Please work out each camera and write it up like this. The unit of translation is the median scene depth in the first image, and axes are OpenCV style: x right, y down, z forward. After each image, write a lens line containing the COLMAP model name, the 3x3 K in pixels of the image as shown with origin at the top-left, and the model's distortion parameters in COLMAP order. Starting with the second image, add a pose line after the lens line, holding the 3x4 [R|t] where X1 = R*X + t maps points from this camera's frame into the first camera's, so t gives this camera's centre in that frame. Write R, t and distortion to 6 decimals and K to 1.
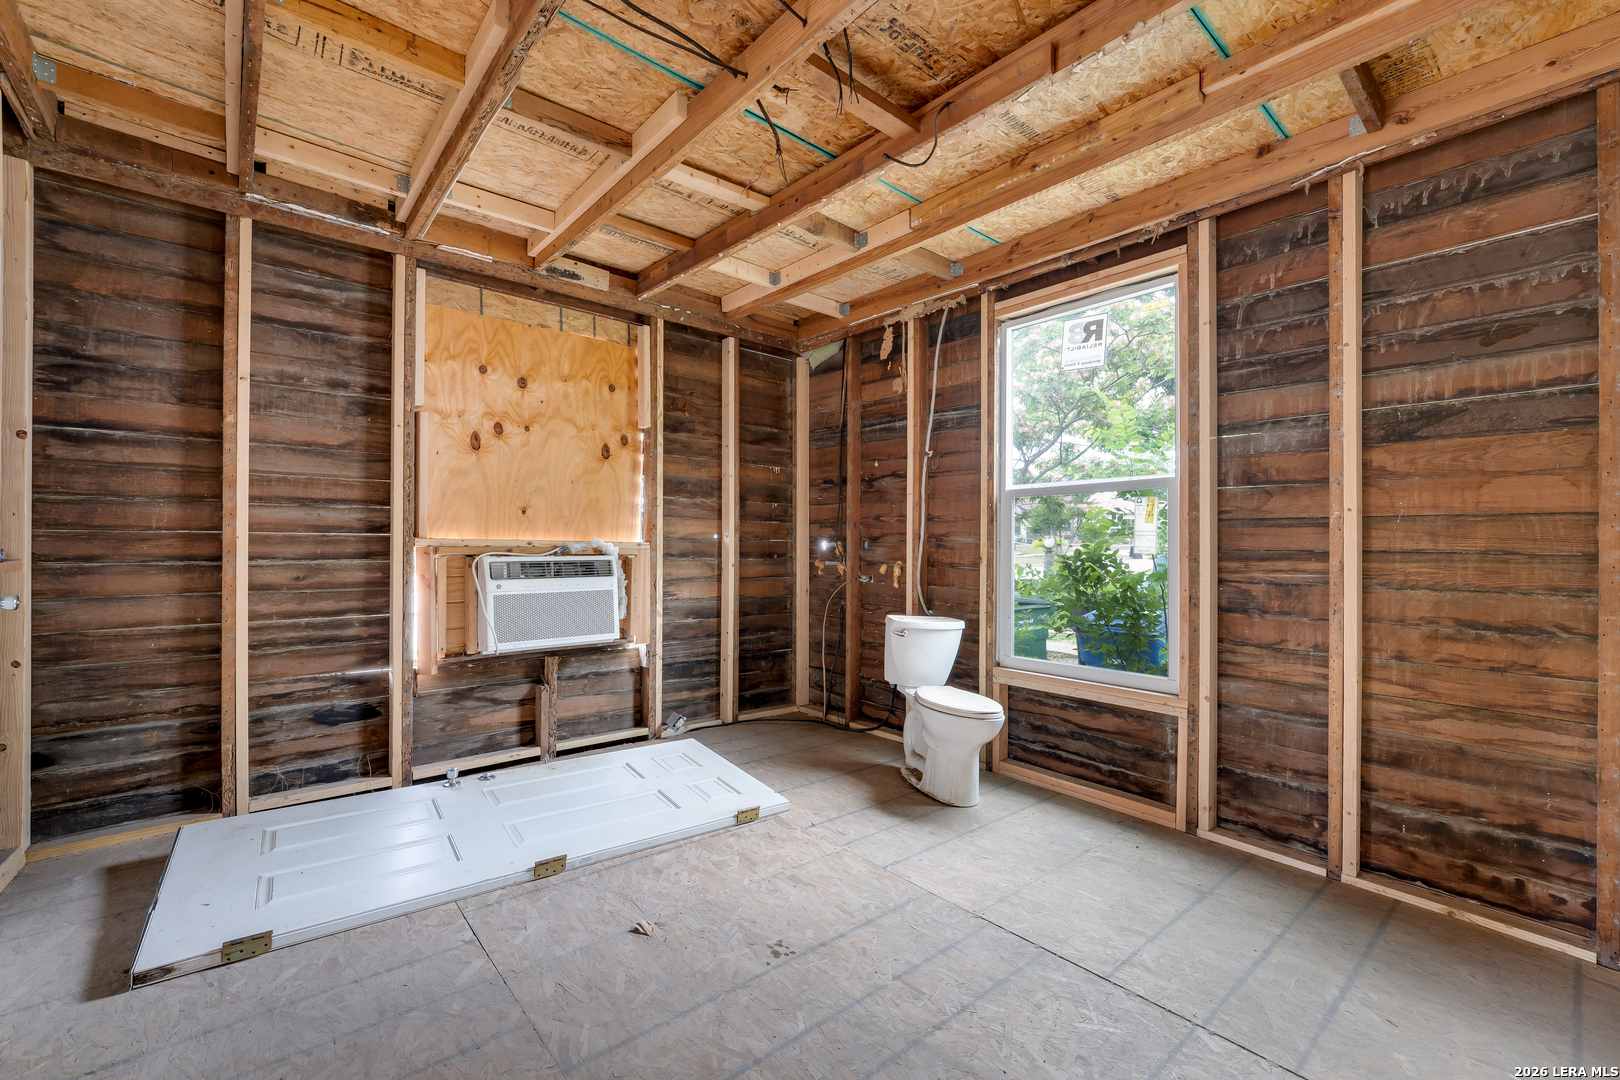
lens RADIAL K [[674.2, 0, 822.8], [0, 674.2, 544.3], [0, 0, 1]] dist [-0.014499, 0.002246]
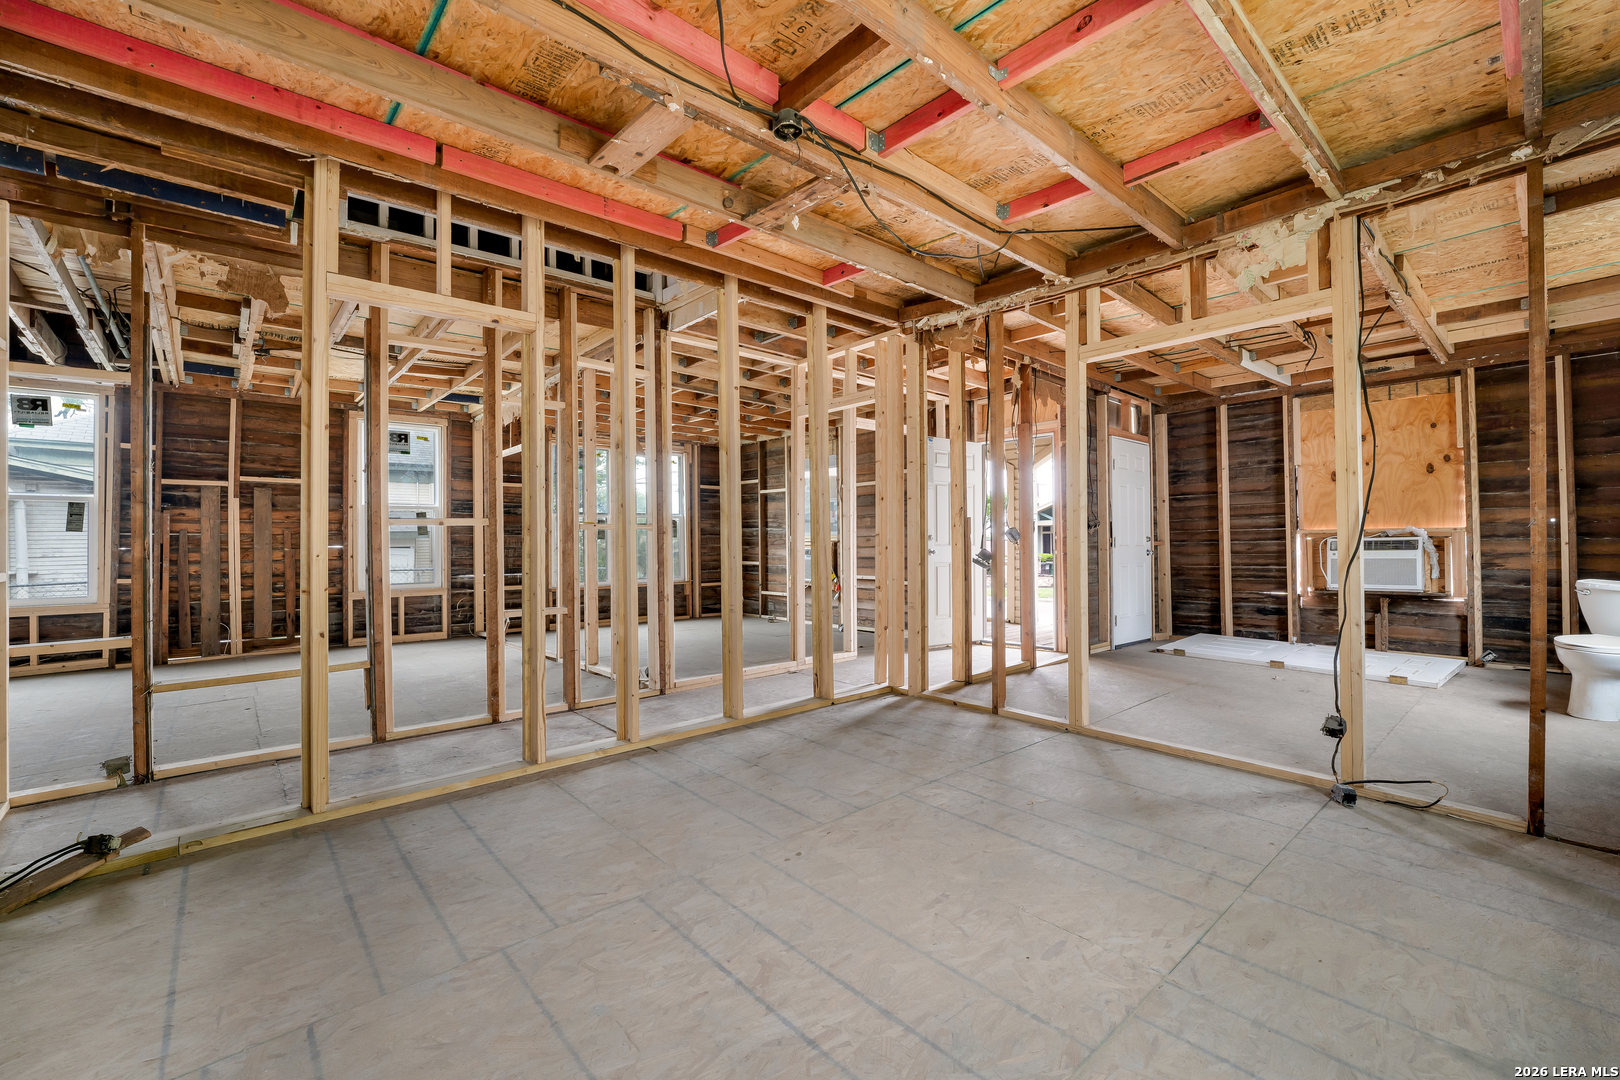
lens RADIAL K [[674.2, 0, 812.8], [0, 674.2, 539.4], [0, 0, 1]] dist [-0.014499, 0.002246]
pose [[-0.005854, -0.015663, -0.999860, 1.406713], [0.017663, 0.999720, -0.015764, 0.025032], [0.999827, -0.017753, -0.005575, -0.456826]]
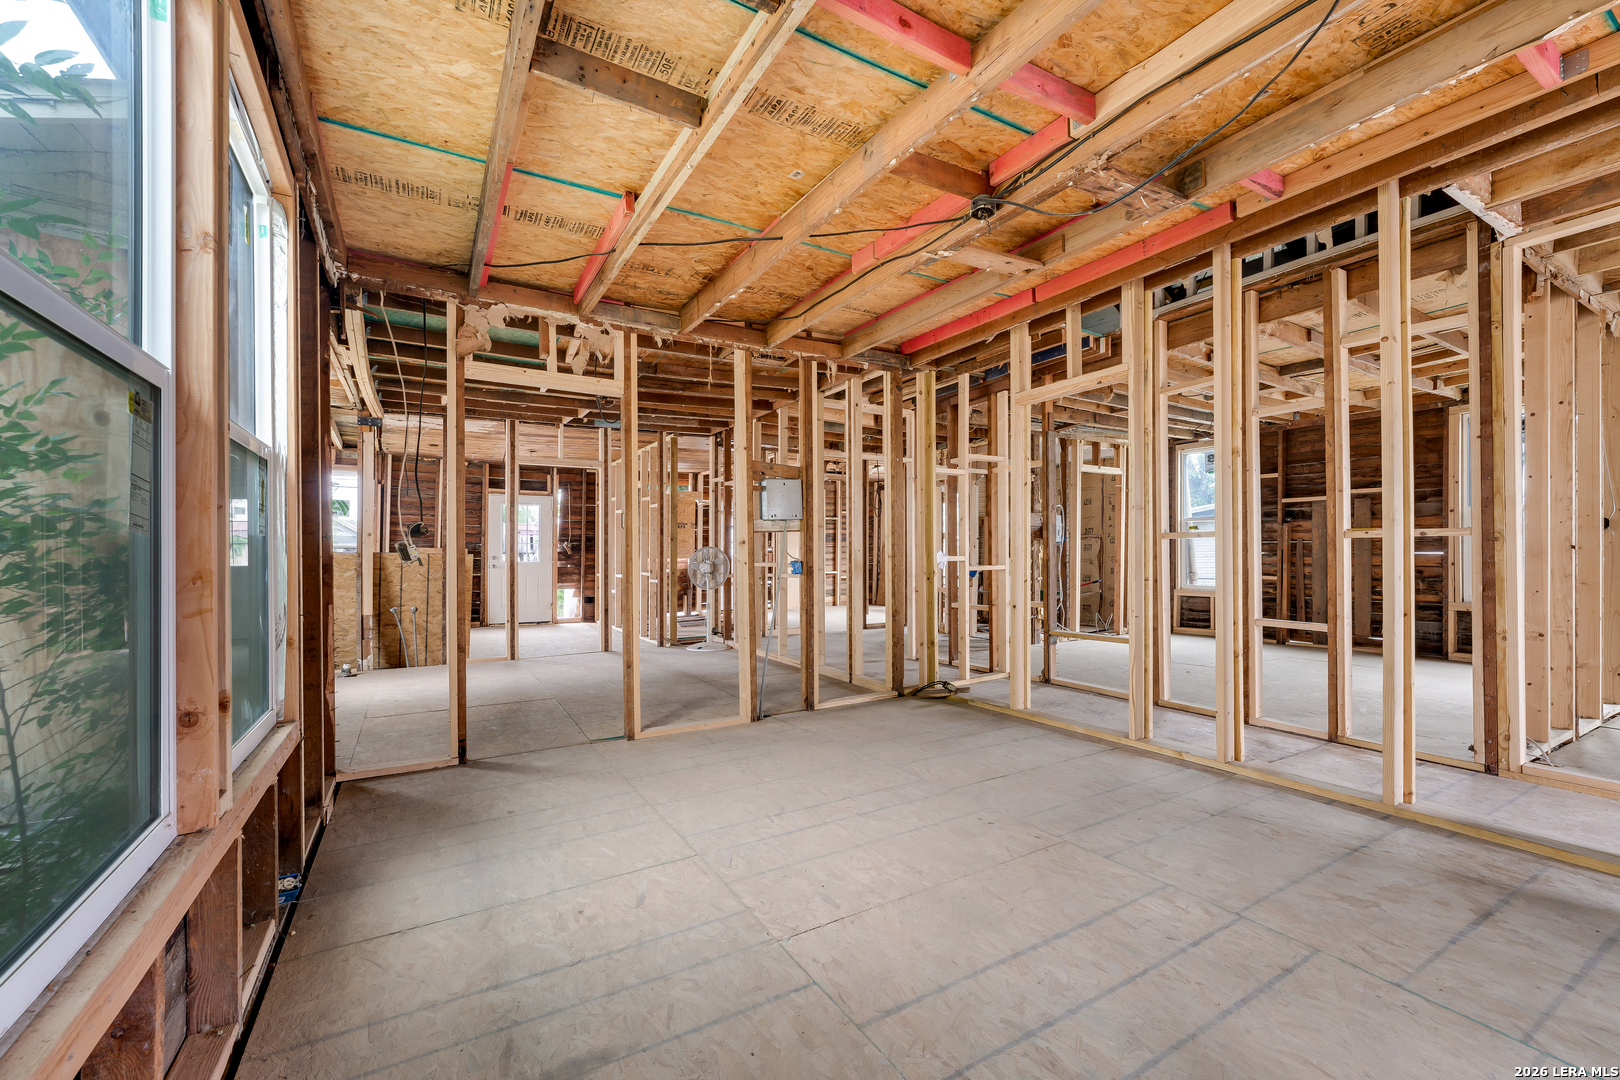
lens RADIAL K [[674.2, 0, 804.3], [0, 674.2, 546.6], [0, 0, 1]] dist [-0.014499, 0.002246]
pose [[-0.980033, -0.007448, 0.198697, 0.764257], [-0.010457, 0.999846, -0.014098, 0.017415], [-0.198561, -0.015894, -0.979960, 0.373425]]
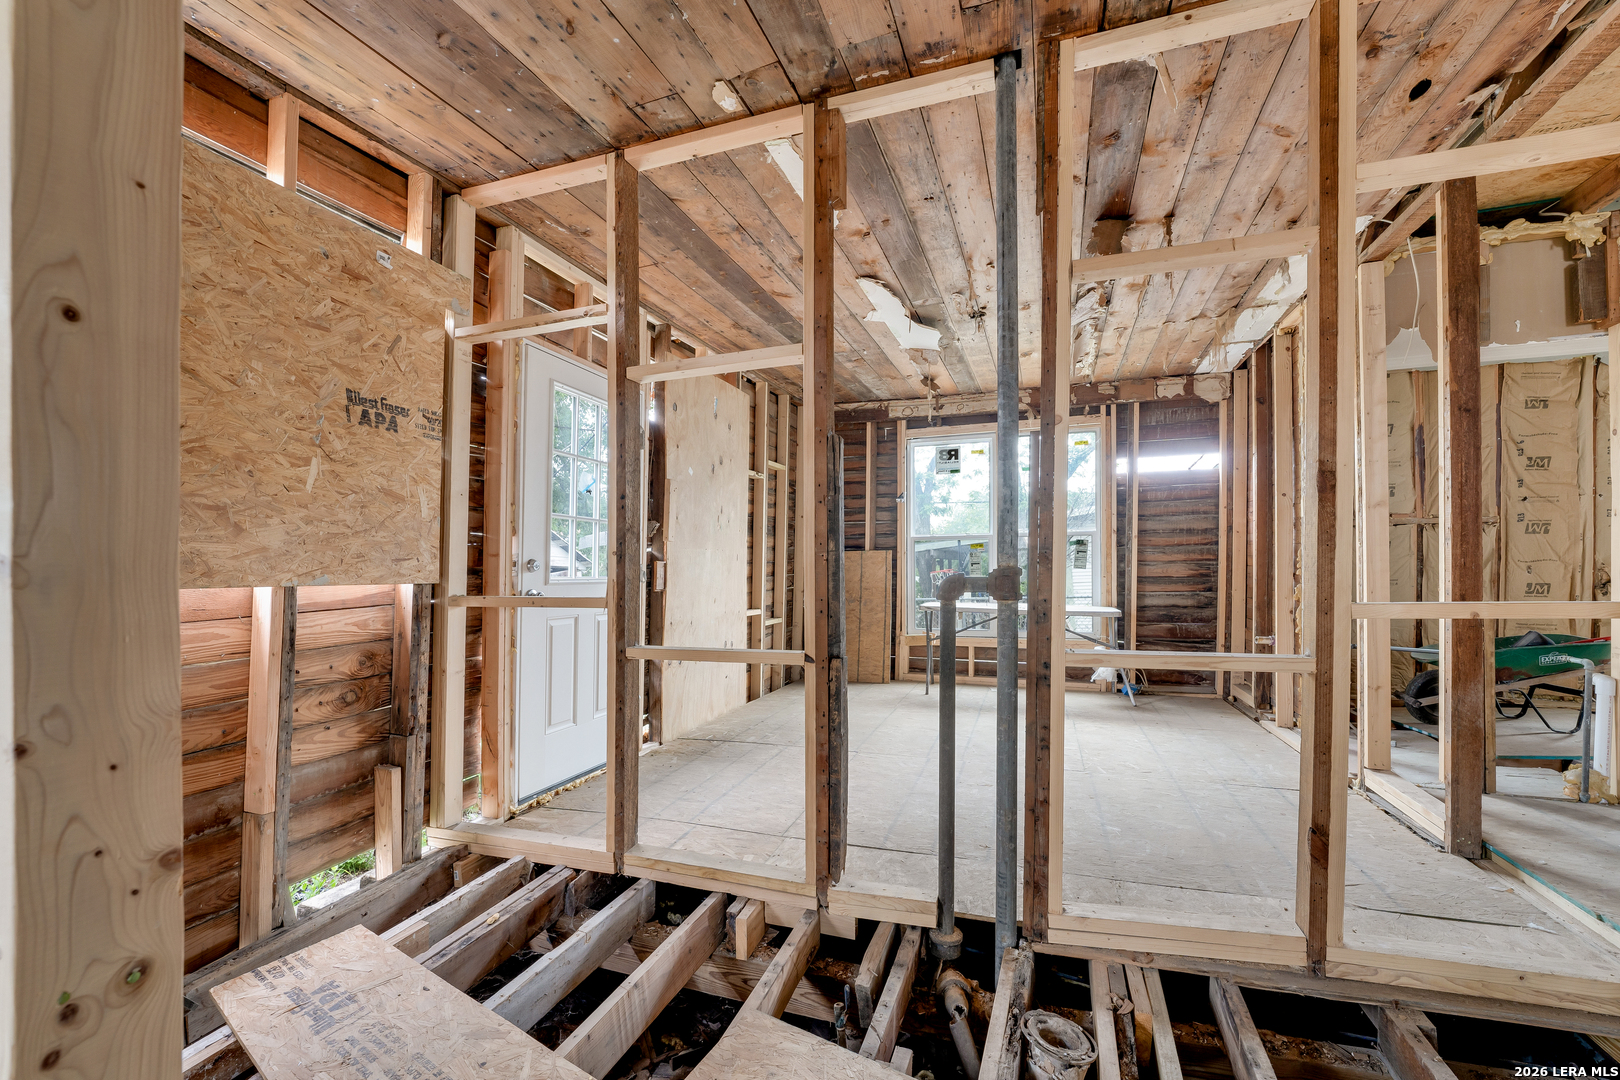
lens RADIAL K [[674.2, 0, 825.2], [0, 674.2, 566.1], [0, 0, 1]] dist [-0.014499, 0.002246]
pose [[-0.875670, -0.002528, -0.482903, 2.061938], [0.006175, 0.999846, -0.016433, 0.032060], [0.482870, -0.017372, -0.875520, -2.206439]]
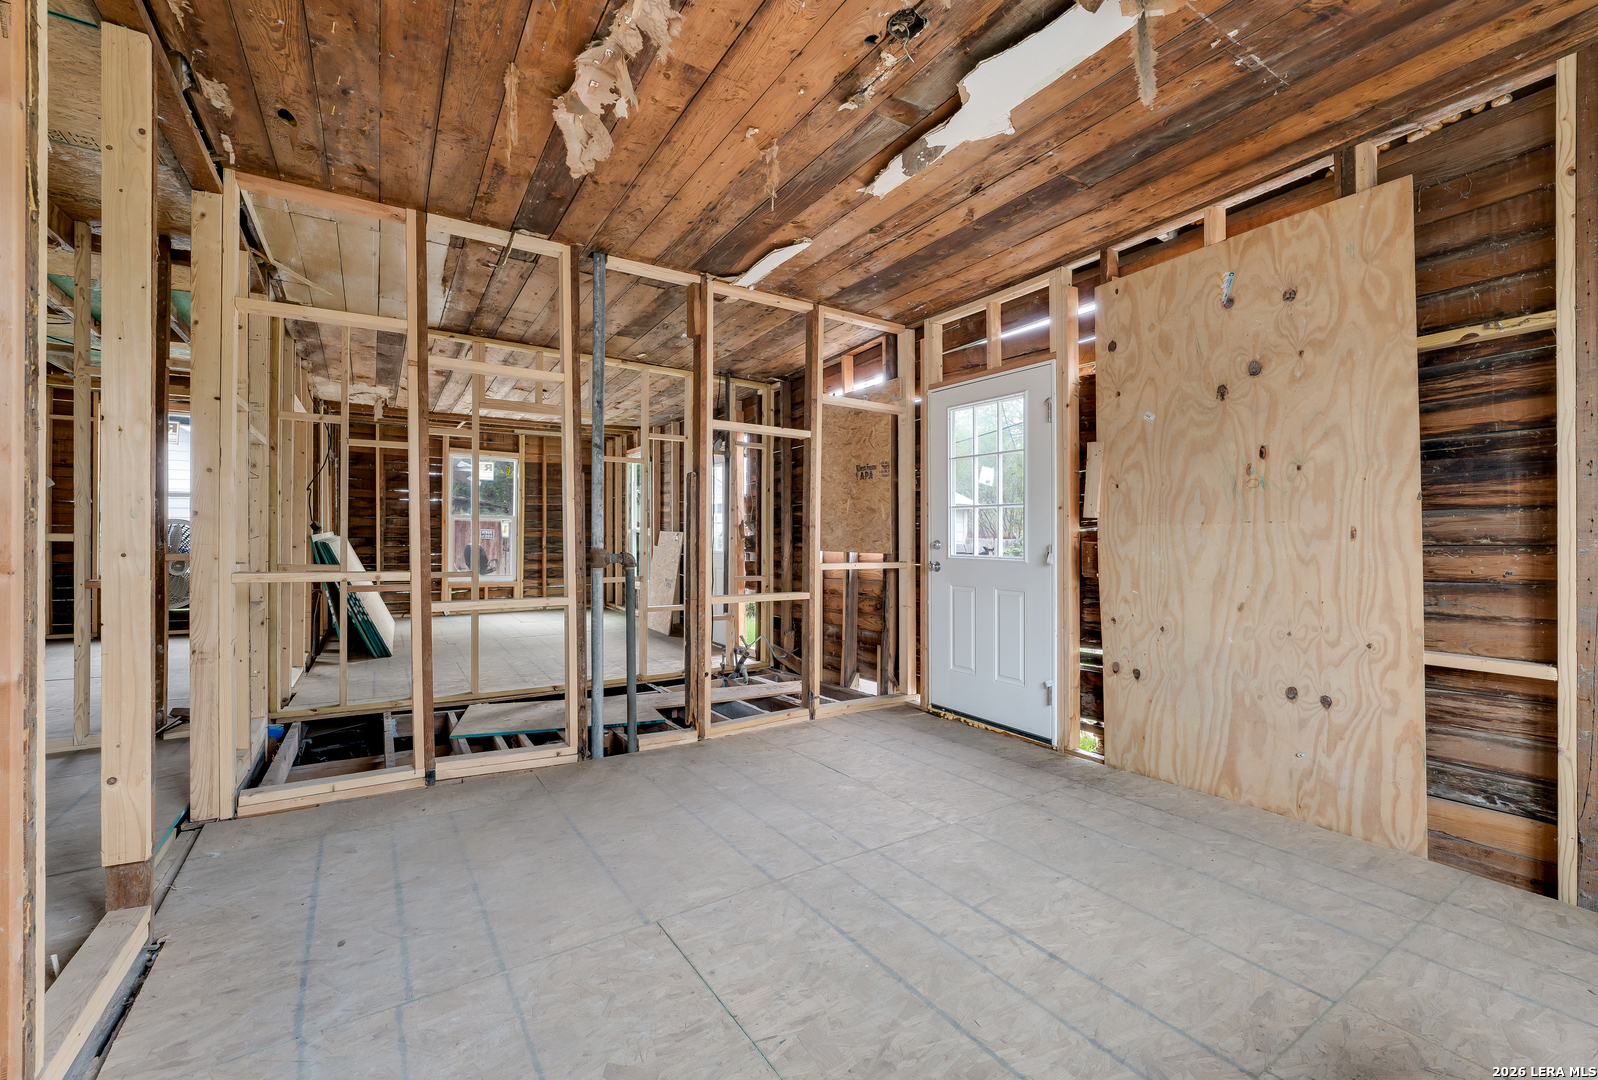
lens RADIAL K [[665.1, 0, 792.7], [0, 665.1, 541.1], [0, 0, 1]] dist [-0.014499, 0.002246]
pose [[0.183087, -0.010538, 0.983040, 0.653716], [-0.013837, 0.999816, 0.013295, -0.006634], [-0.982999, -0.016036, 0.182908, -3.158155]]
